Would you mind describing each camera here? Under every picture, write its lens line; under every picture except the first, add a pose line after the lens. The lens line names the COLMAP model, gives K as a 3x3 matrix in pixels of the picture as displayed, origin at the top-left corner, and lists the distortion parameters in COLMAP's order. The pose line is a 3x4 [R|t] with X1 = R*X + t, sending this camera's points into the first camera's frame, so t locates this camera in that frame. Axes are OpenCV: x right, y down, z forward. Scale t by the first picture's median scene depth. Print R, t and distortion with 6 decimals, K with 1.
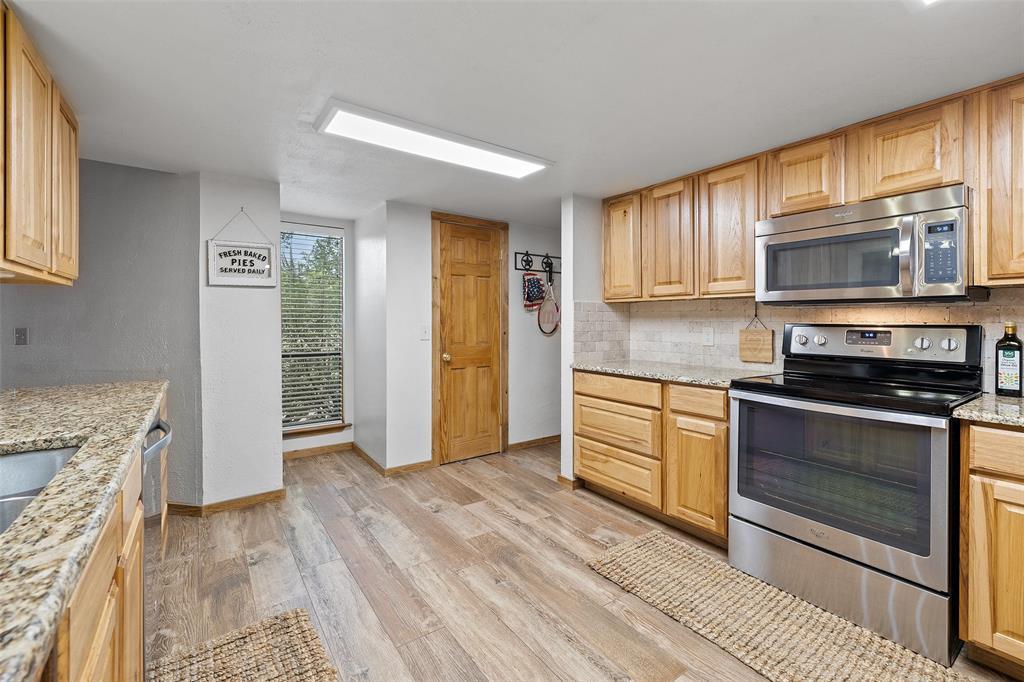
lens RADIAL K [[437.3, 0, 509.8], [0, 437.3, 323.7], [0, 0, 1]] dist [0.001355, -0.000236]
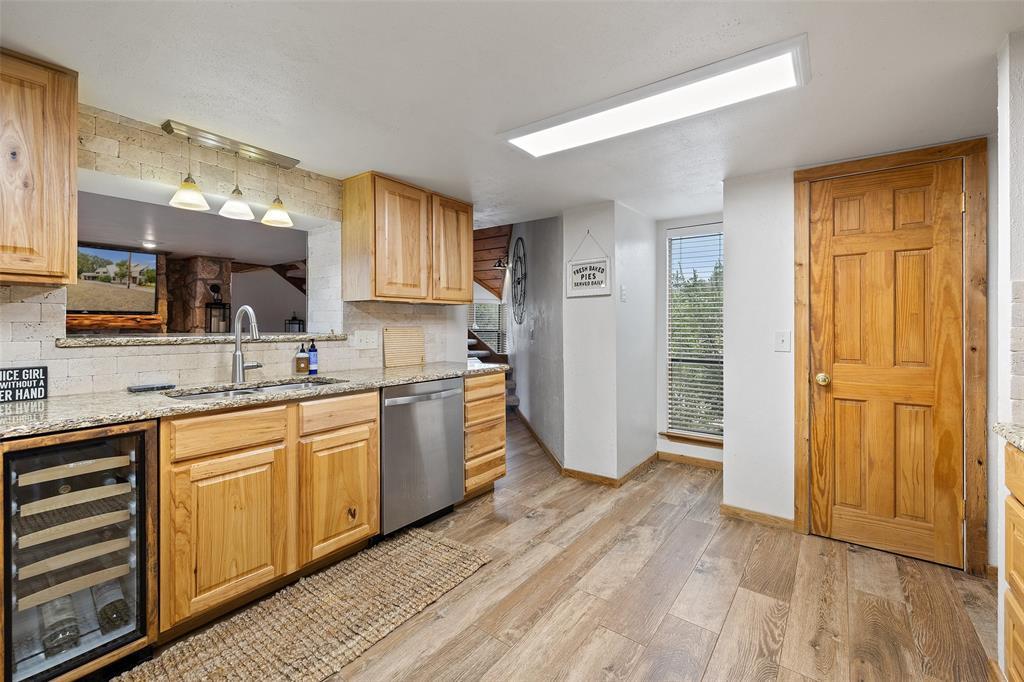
lens RADIAL K [[437.3, 0, 509.8], [0, 437.3, 323.7], [0, 0, 1]] dist [0.001355, -0.000236]
pose [[0.295069, -0.005015, -0.955463, 0.462335], [-0.008067, 0.999938, -0.007740, 0.000687], [0.955442, 0.009991, 0.295010, 0.434145]]
